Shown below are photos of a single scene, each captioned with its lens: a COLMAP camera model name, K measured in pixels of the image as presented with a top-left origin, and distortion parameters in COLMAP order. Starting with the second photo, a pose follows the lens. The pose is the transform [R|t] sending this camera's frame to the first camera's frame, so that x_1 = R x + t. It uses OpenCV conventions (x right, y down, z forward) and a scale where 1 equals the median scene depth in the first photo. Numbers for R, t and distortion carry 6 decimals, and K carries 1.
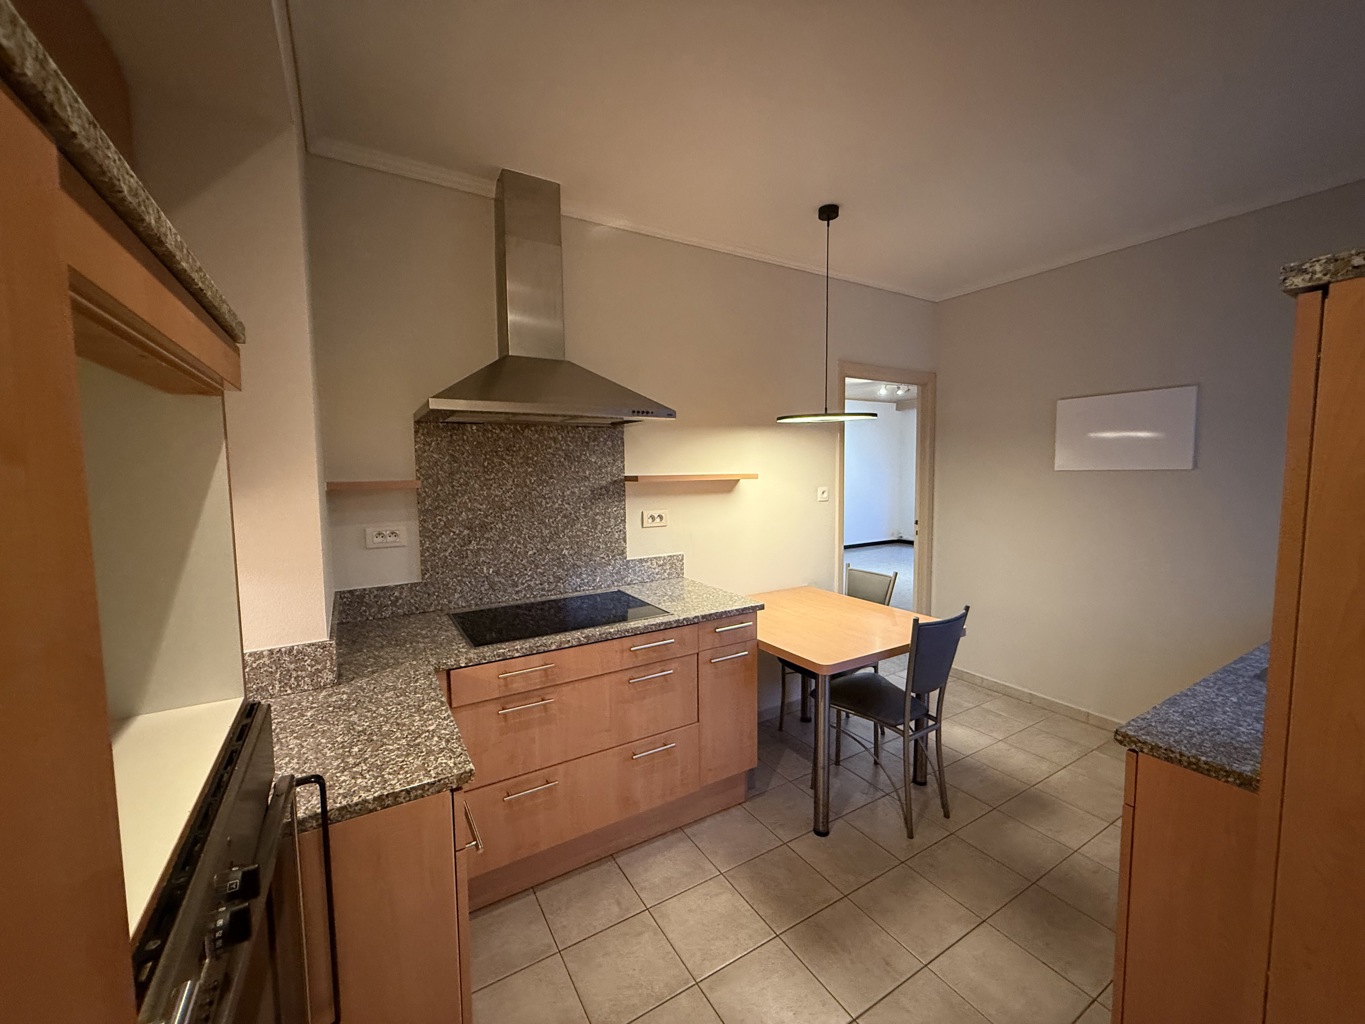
lens RADIAL K [[543.3, 0, 677.4], [0, 543.3, 509.6], [0, 0, 1]] dist [-0.000785, 0.000185]
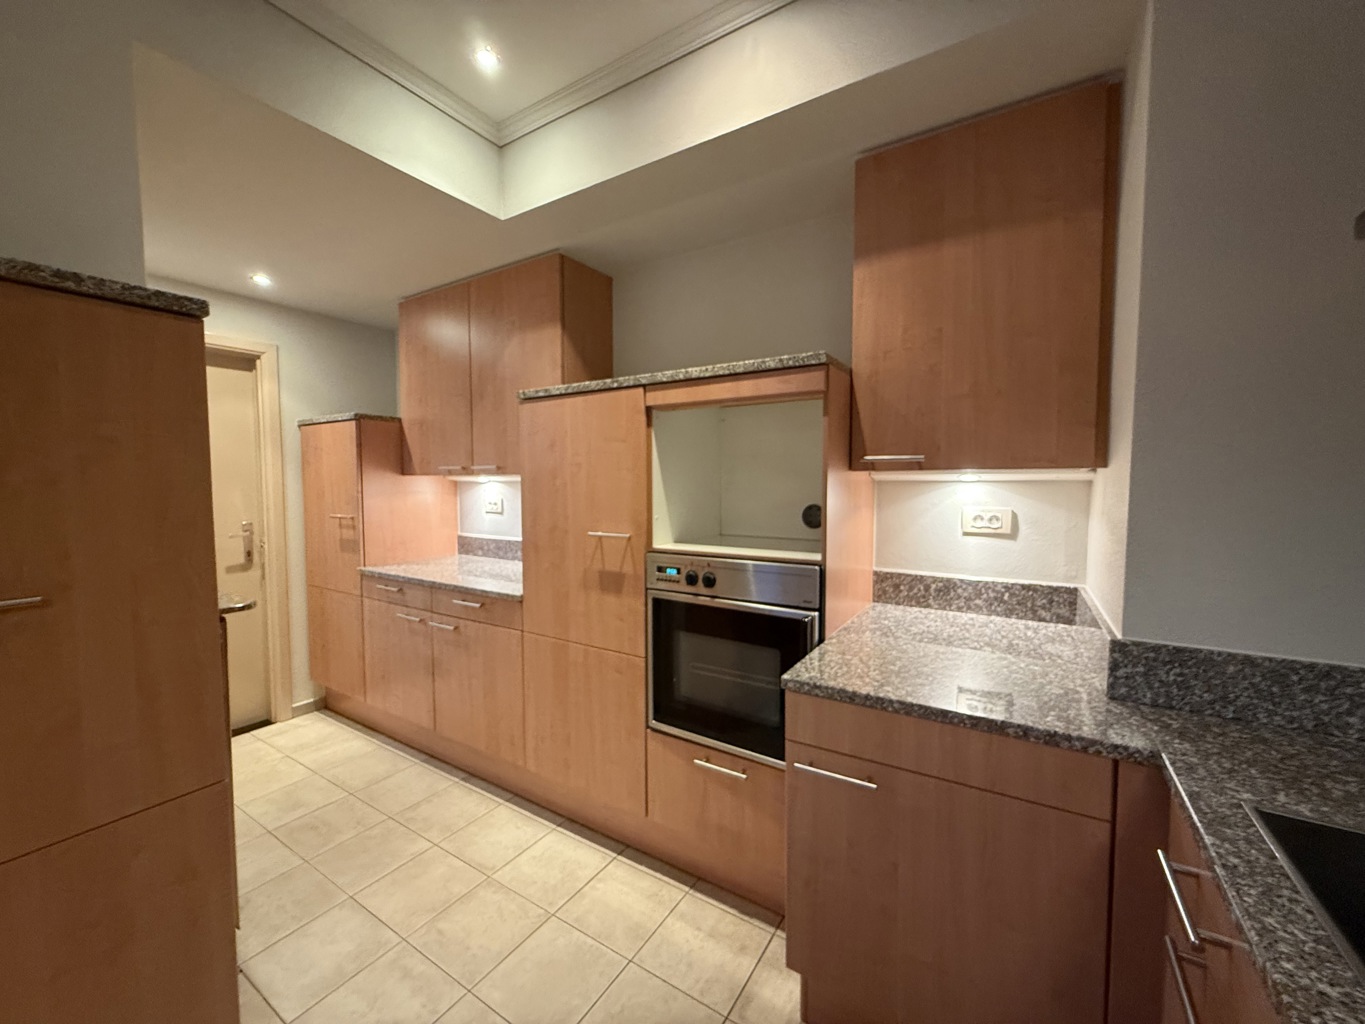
lens RADIAL K [[543.3, 0, 677.4], [0, 543.3, 509.6], [0, 0, 1]] dist [-0.000785, 0.000185]
pose [[-0.896345, 0.036369, -0.441864, 0.140466], [-0.021814, 0.991805, 0.125885, -0.013572], [0.442821, 0.122476, -0.888206, 0.774823]]
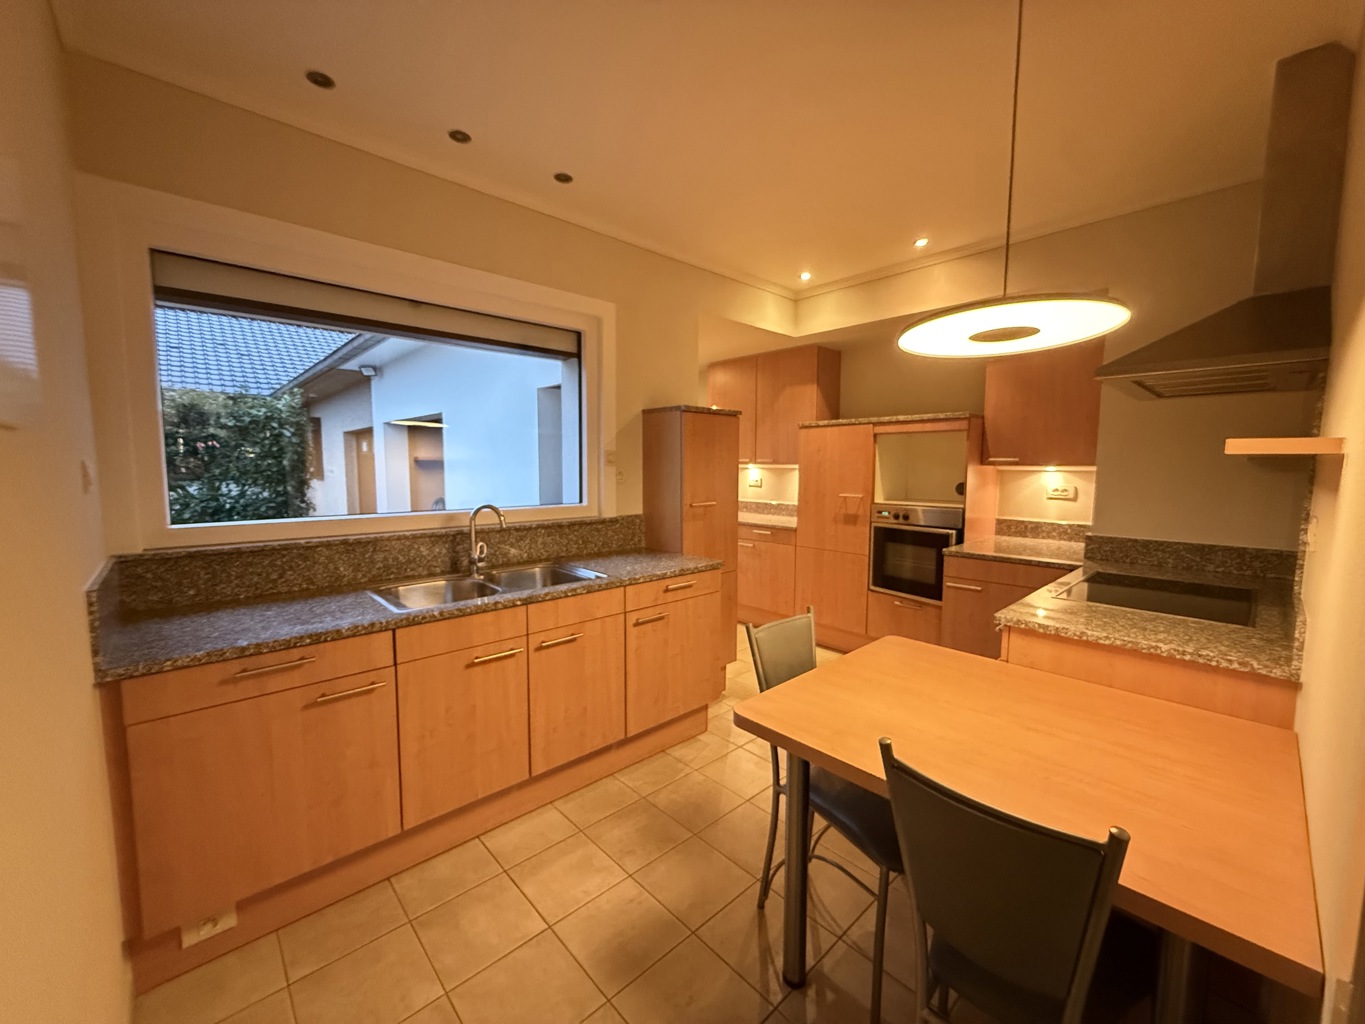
lens RADIAL K [[543.3, 0, 677.4], [0, 543.3, 509.6], [0, 0, 1]] dist [-0.000785, 0.000185]
pose [[-0.979153, 0.026212, -0.201428, 0.663637], [-0.006840, 0.986822, 0.161664, -0.085256], [0.203011, 0.159671, -0.966070, 1.431961]]
